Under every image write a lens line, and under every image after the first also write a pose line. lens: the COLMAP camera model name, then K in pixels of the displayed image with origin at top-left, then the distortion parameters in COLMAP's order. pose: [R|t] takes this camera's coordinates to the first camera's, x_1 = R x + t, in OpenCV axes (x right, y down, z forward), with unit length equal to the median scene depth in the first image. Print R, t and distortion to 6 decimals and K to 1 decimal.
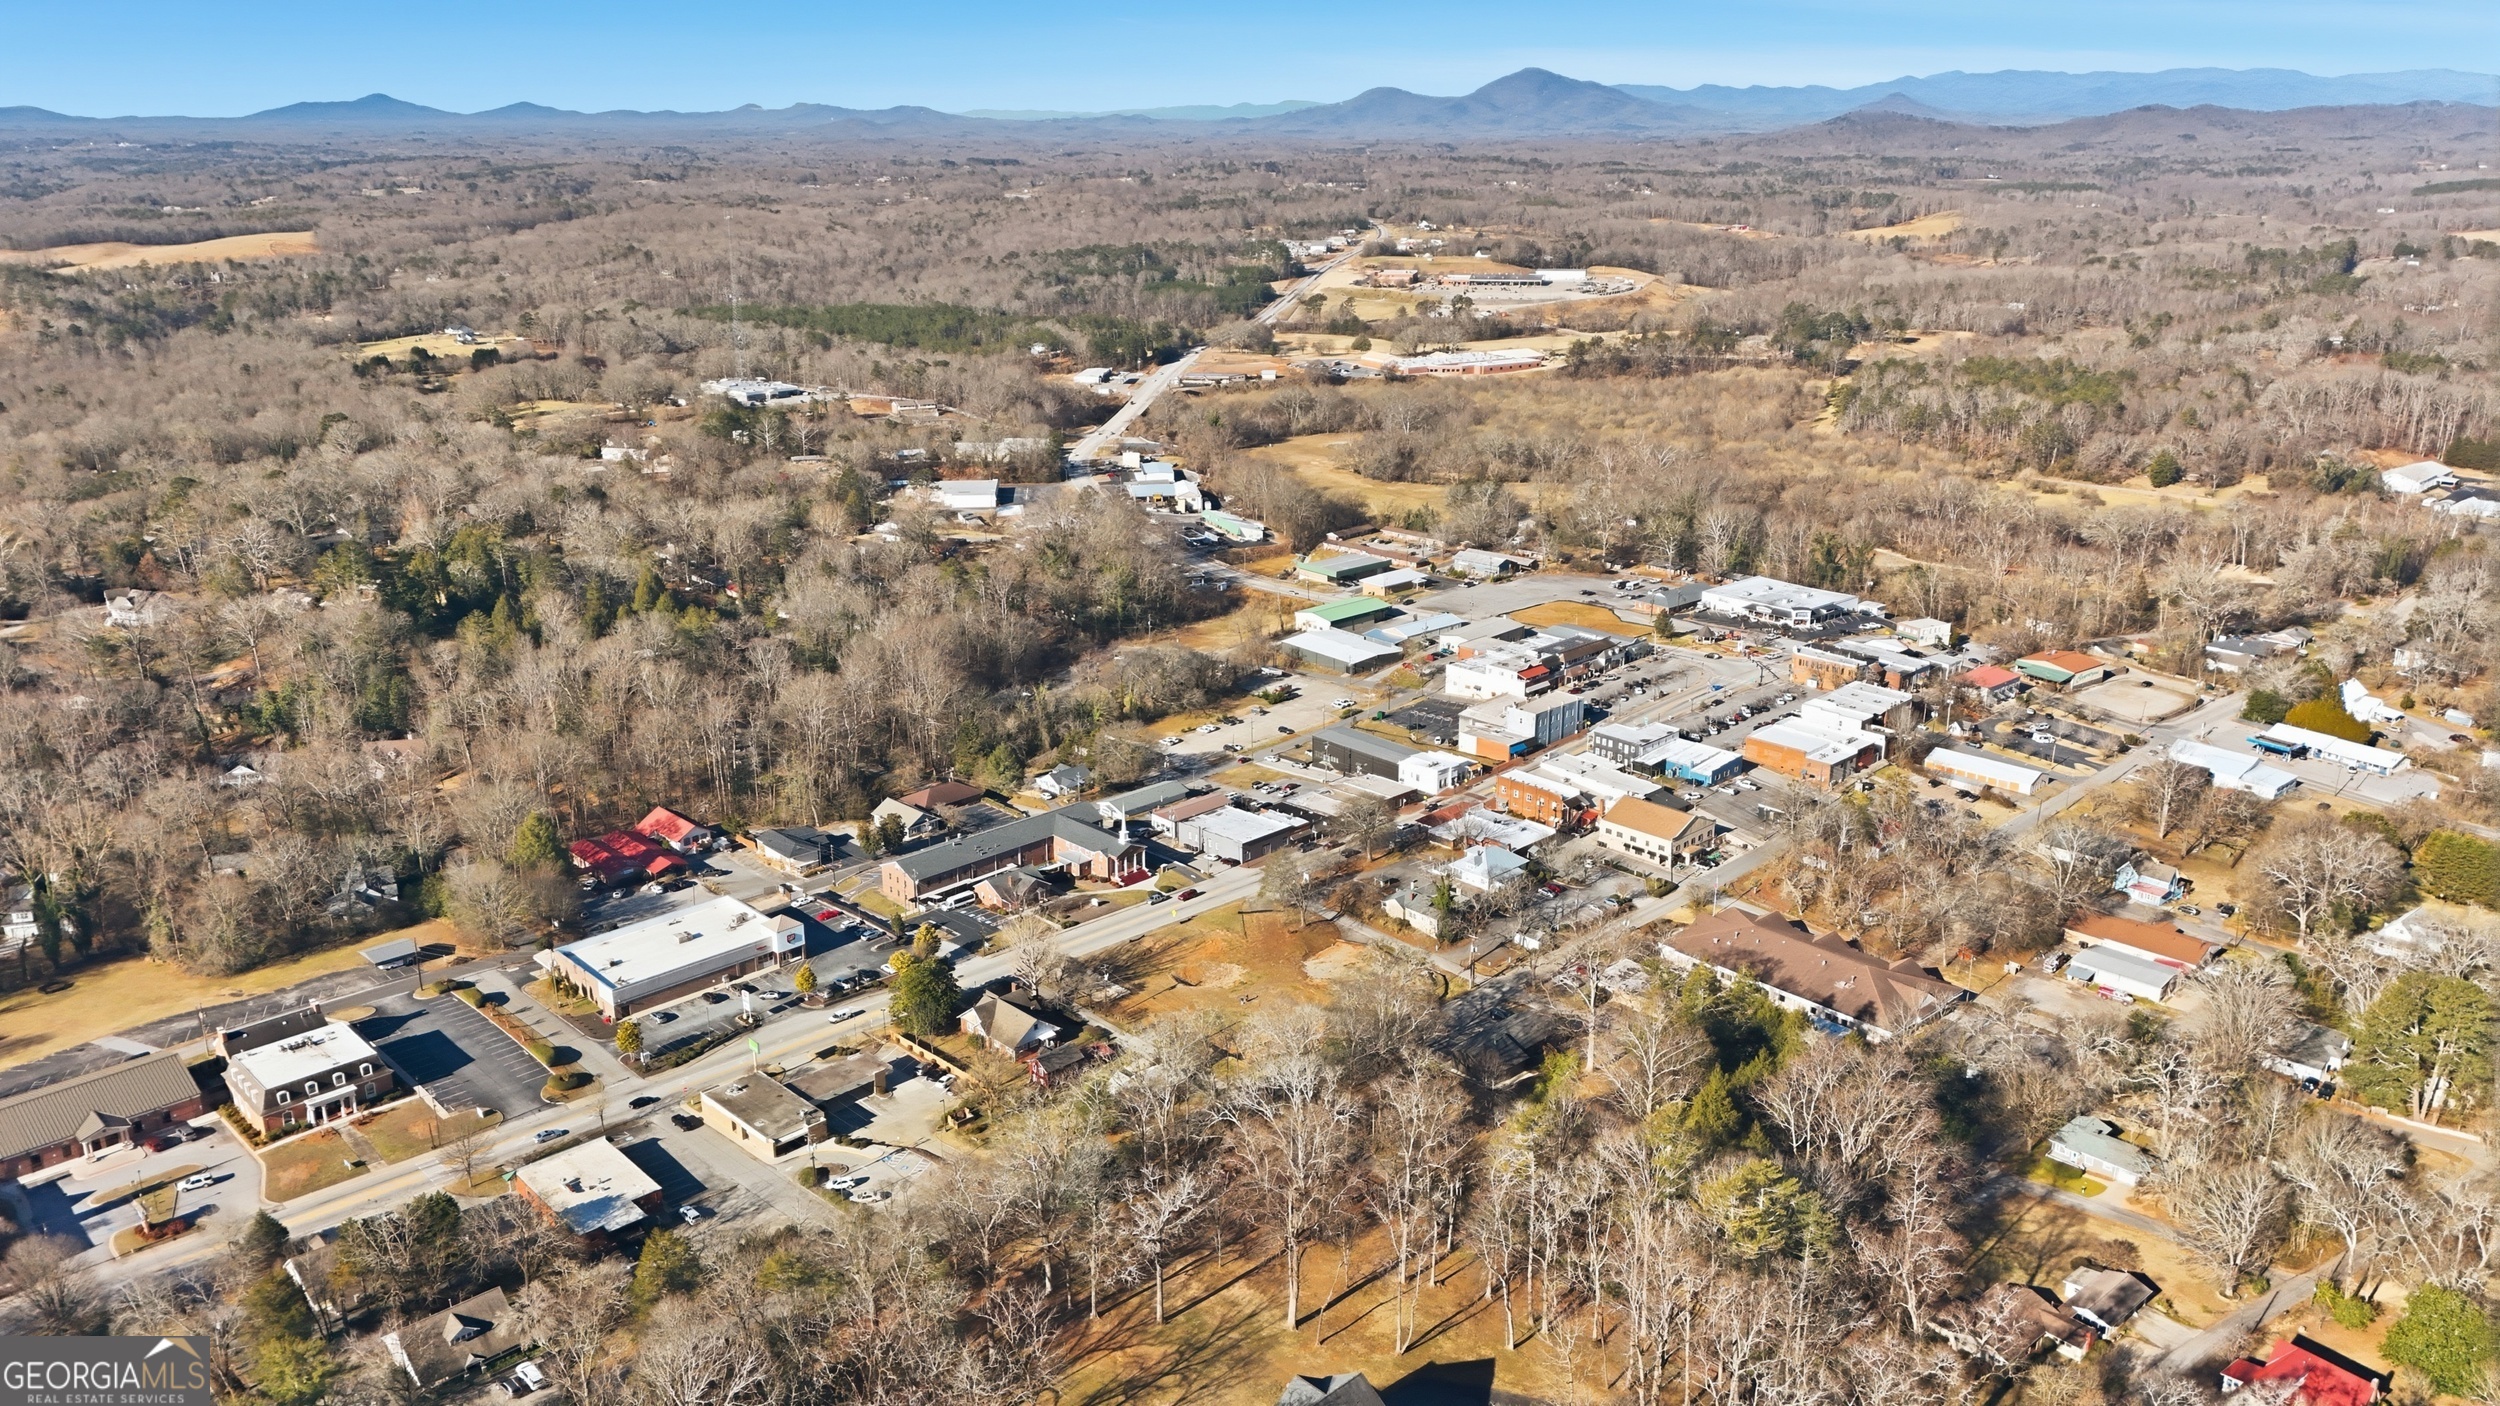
lens RADIAL K [[1813.4, 0, 1248.2], [0, 1813.4, 705.9], [0, 0, 1]] dist [0.062708, -0.042212]
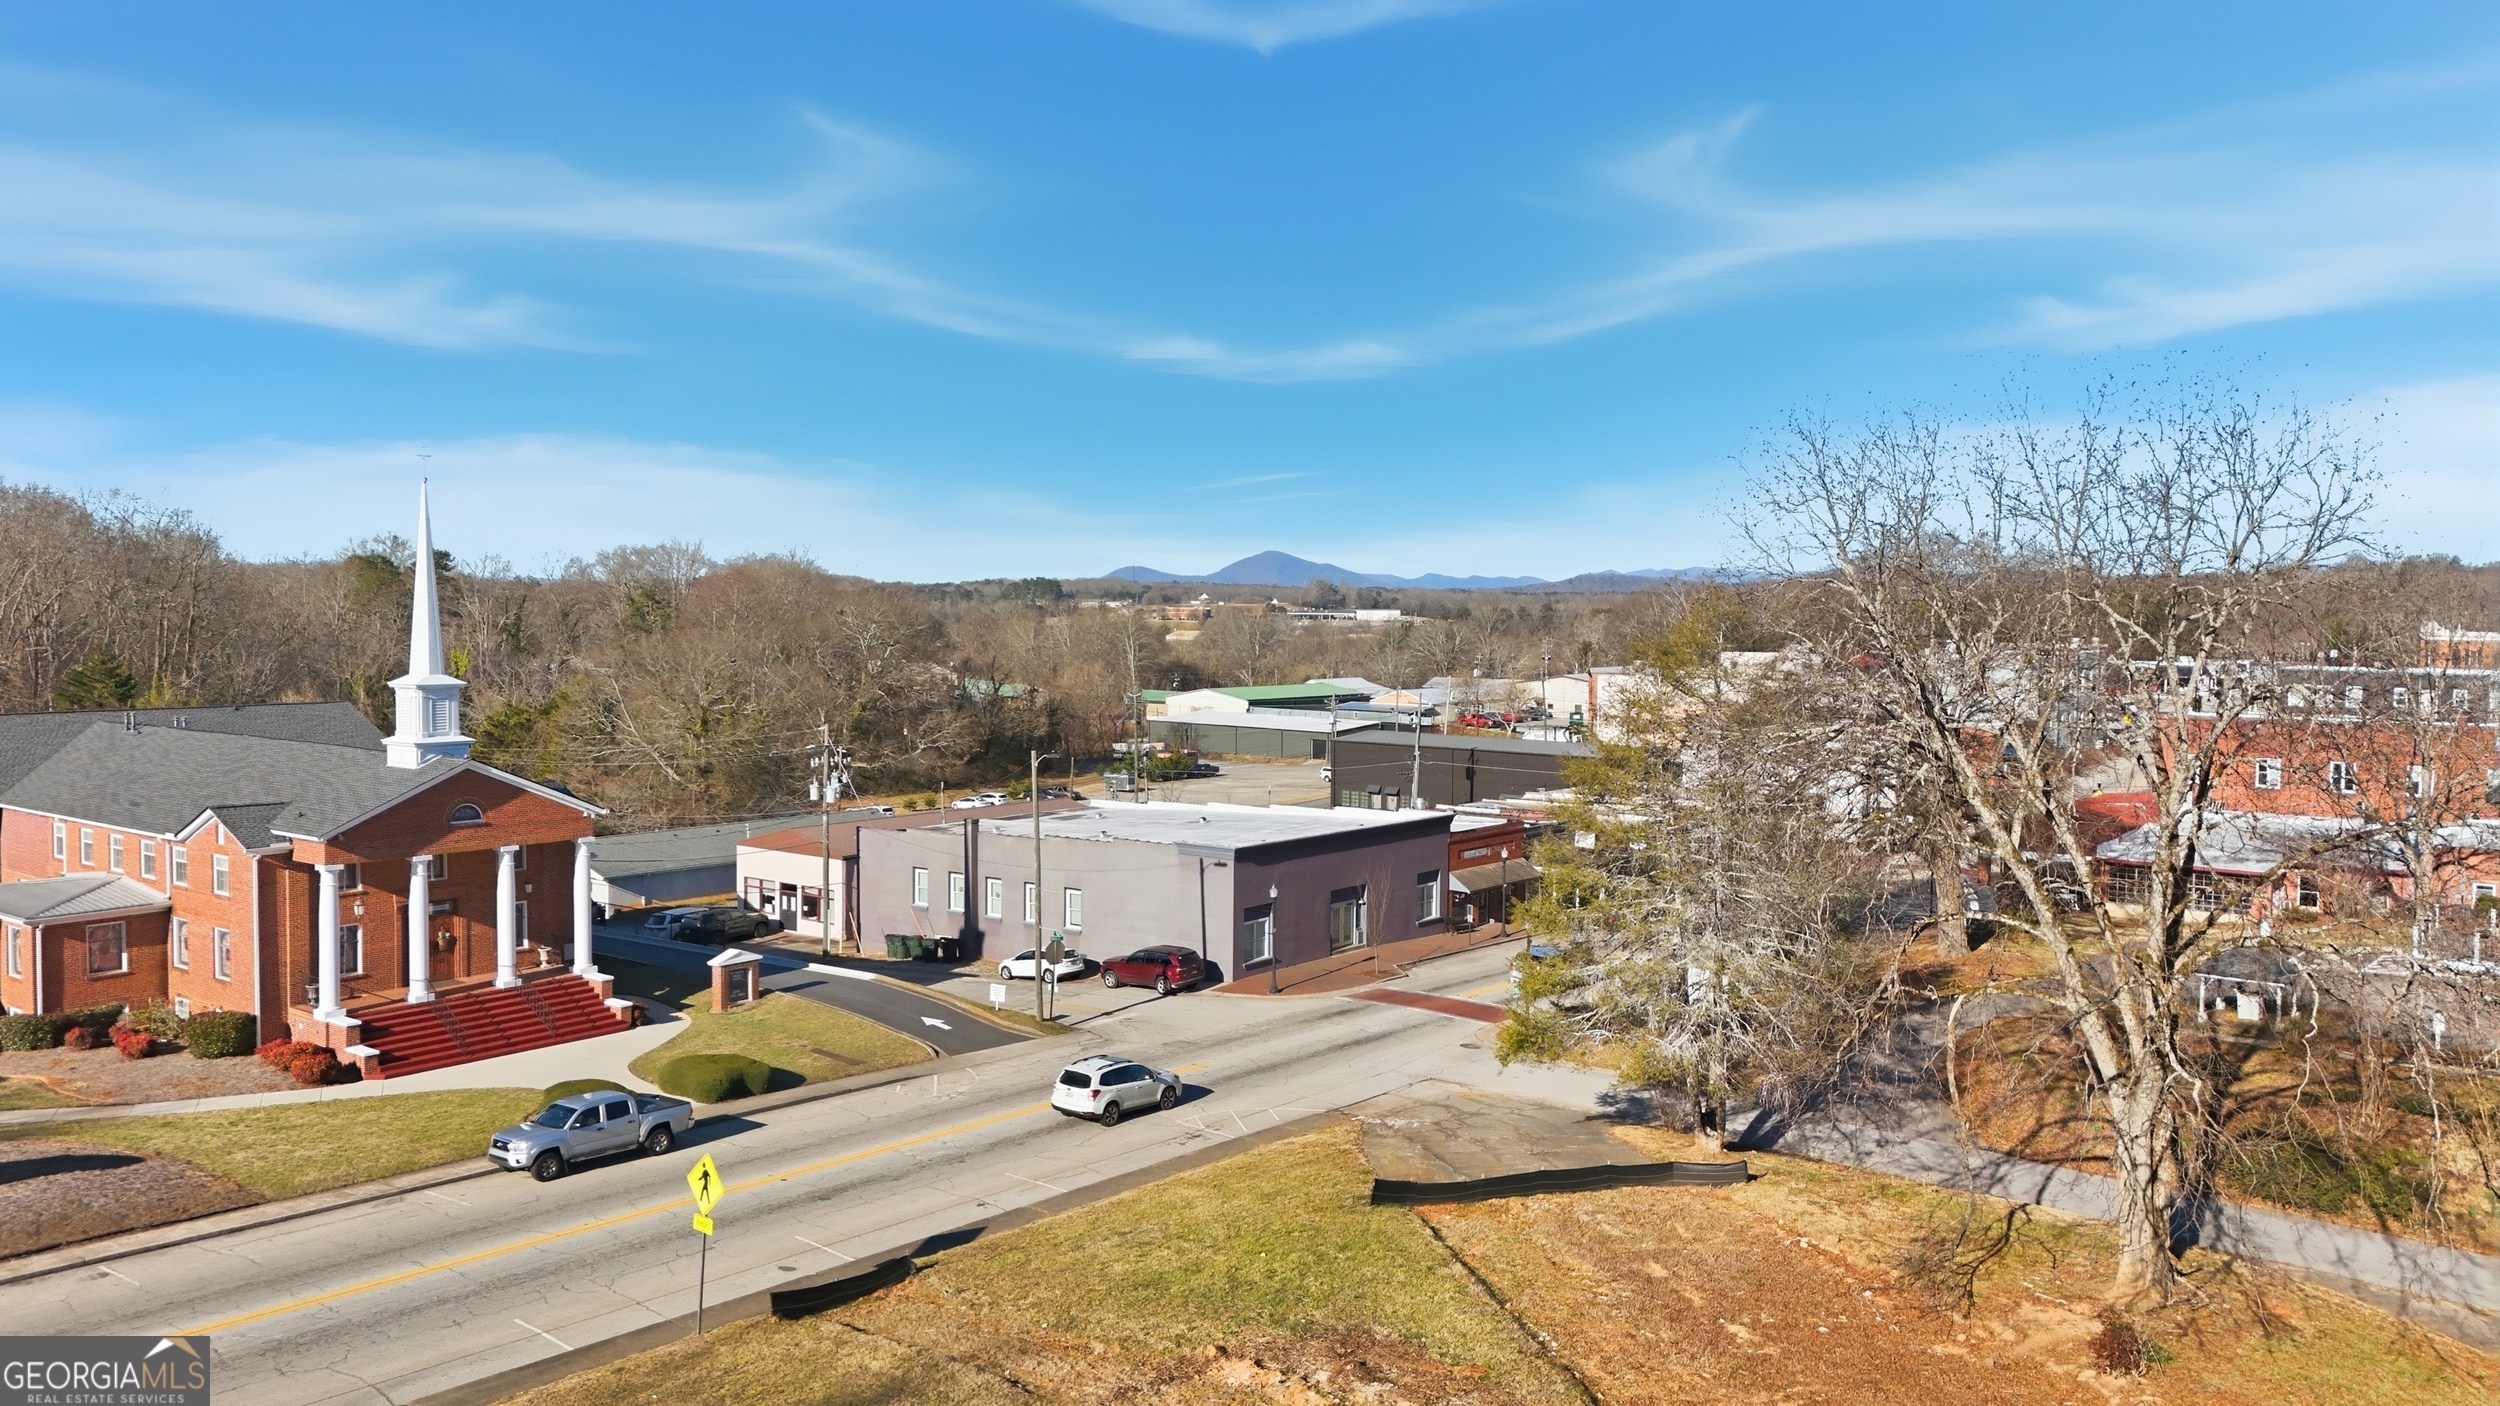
lens RADIAL K [[1813.4, 0, 1236.6], [0, 1813.4, 710.9], [0, 0, 1]] dist [0.062708, -0.042212]
pose [[0.990911, 0.007765, 0.134292, -0.025645], [0.026230, 0.968015, -0.249517, 0.106832], [-0.131934, 0.250771, 0.959014, 0.850045]]
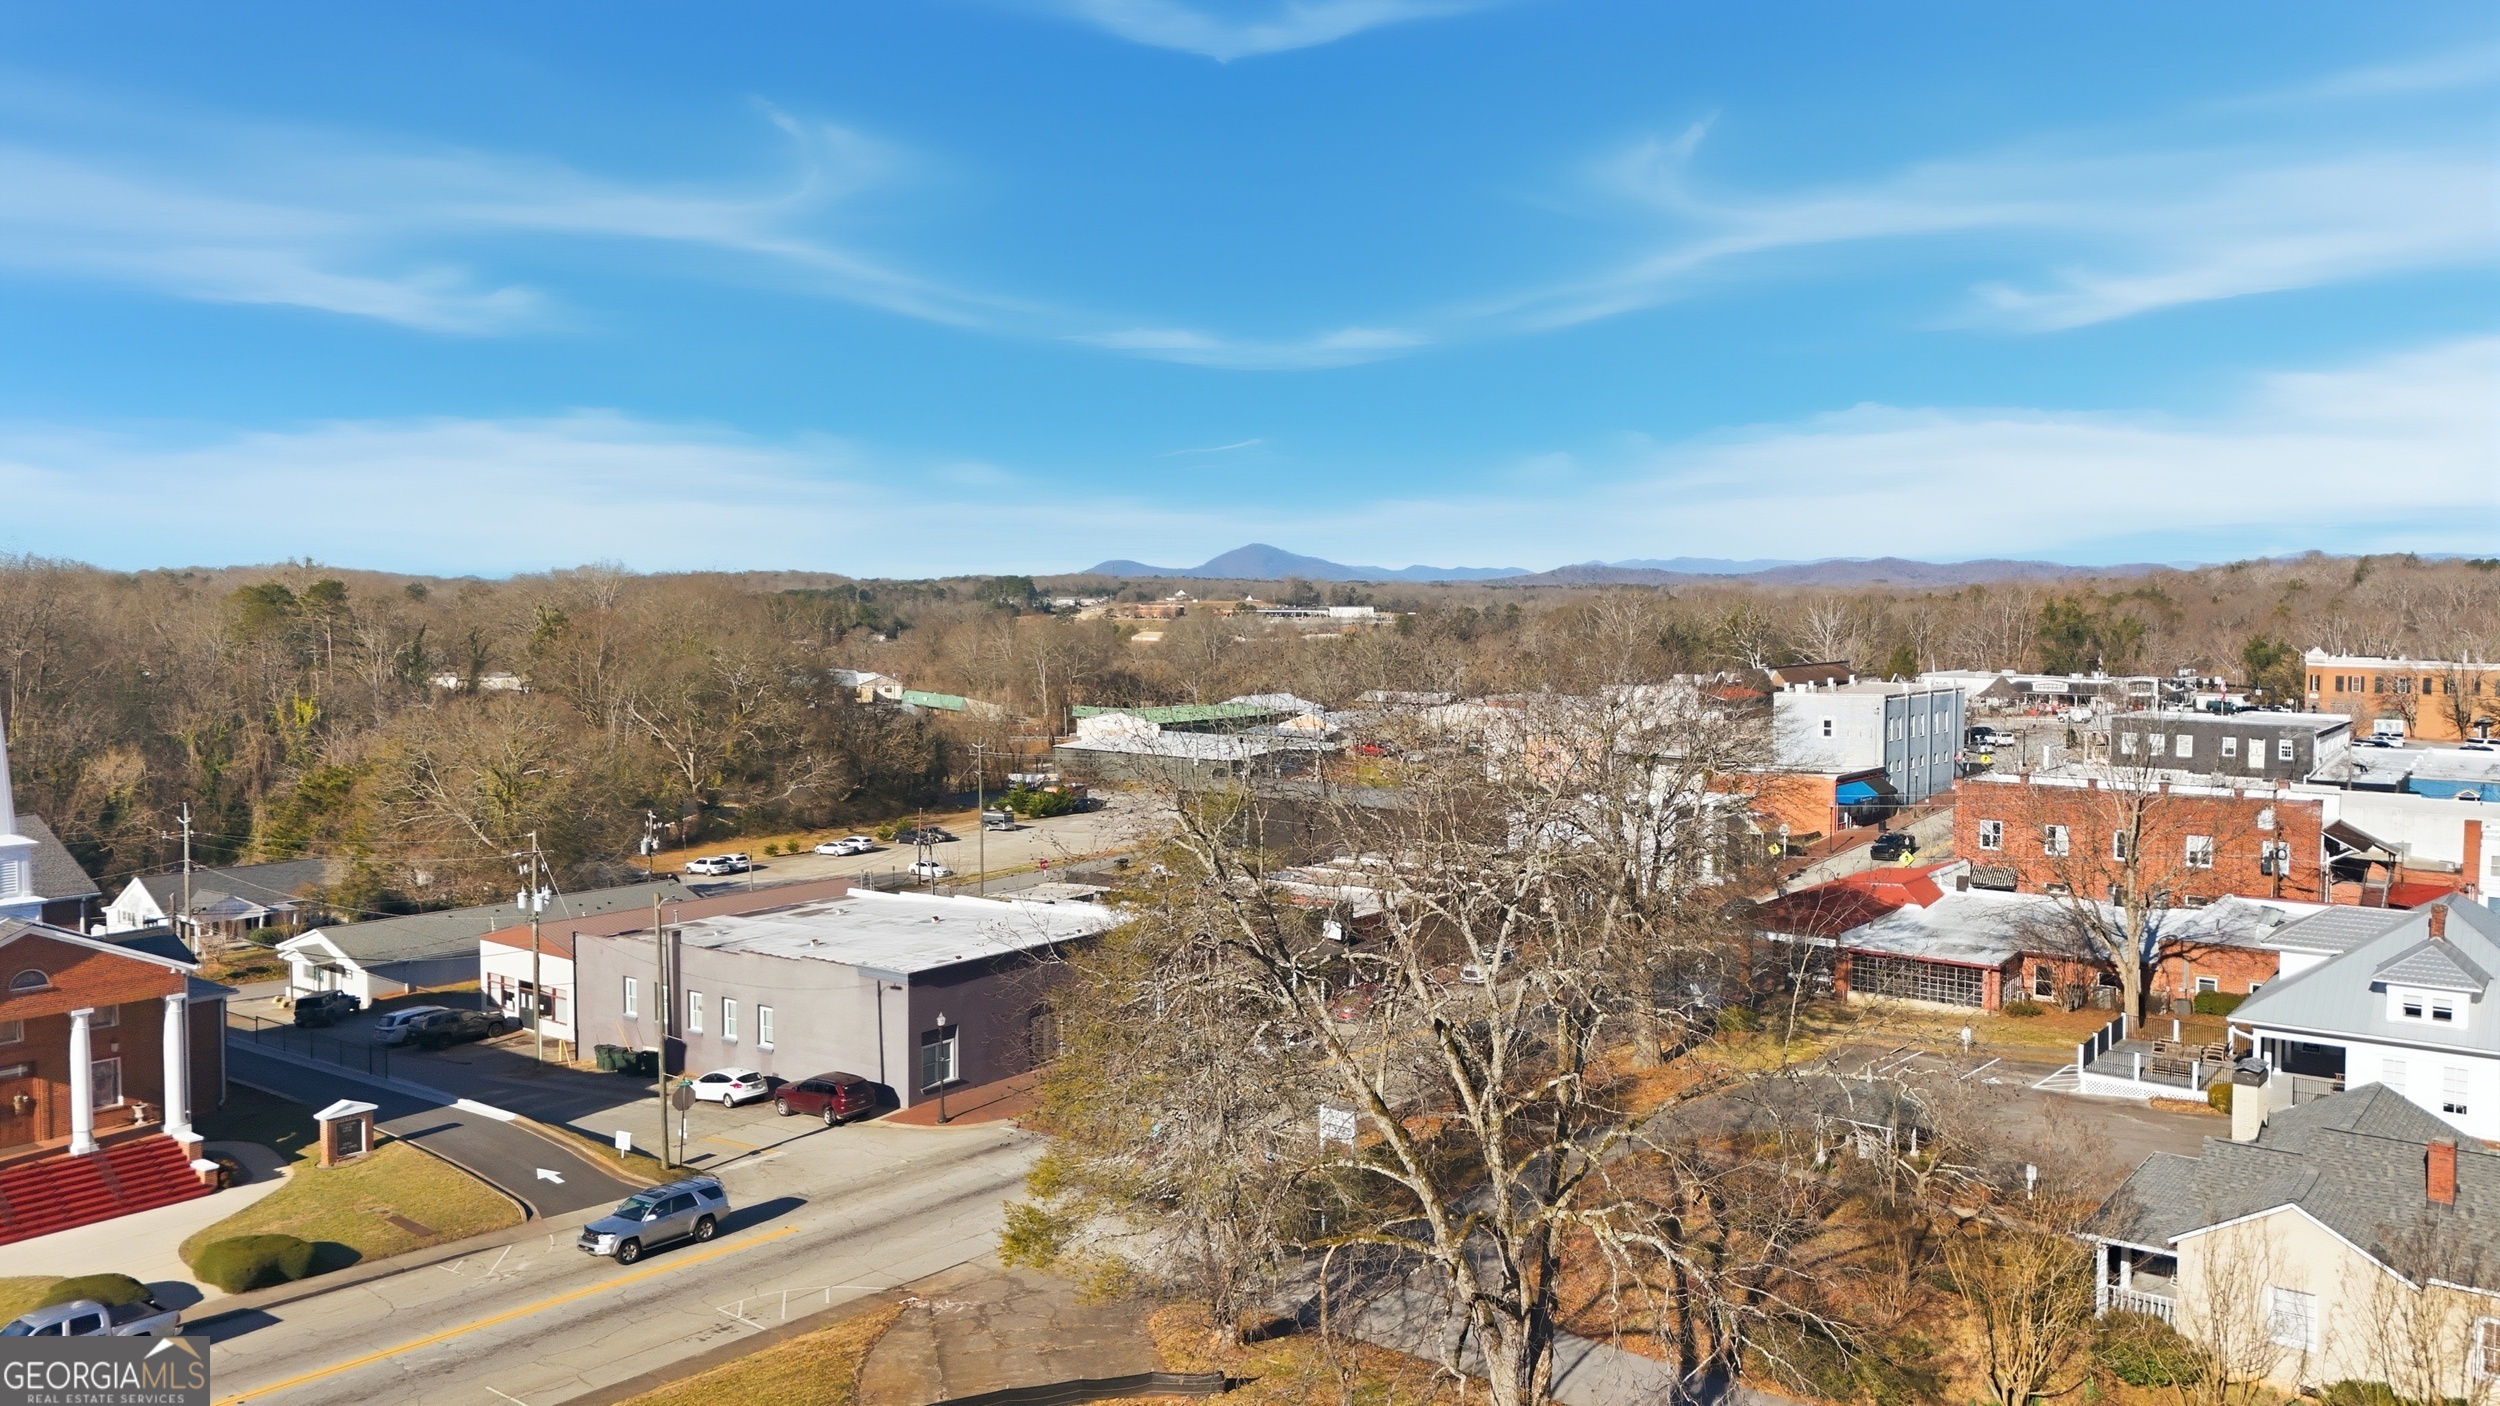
lens RADIAL K [[1813.4, 0, 1255.9], [0, 1813.4, 682.3], [0, 0, 1]] dist [0.062708, -0.042212]
pose [[0.989081, 0.004257, 0.147310, 0.003809], [0.034304, 0.965474, -0.258229, 0.095623], [-0.143323, 0.260463, 0.954787, 0.844145]]
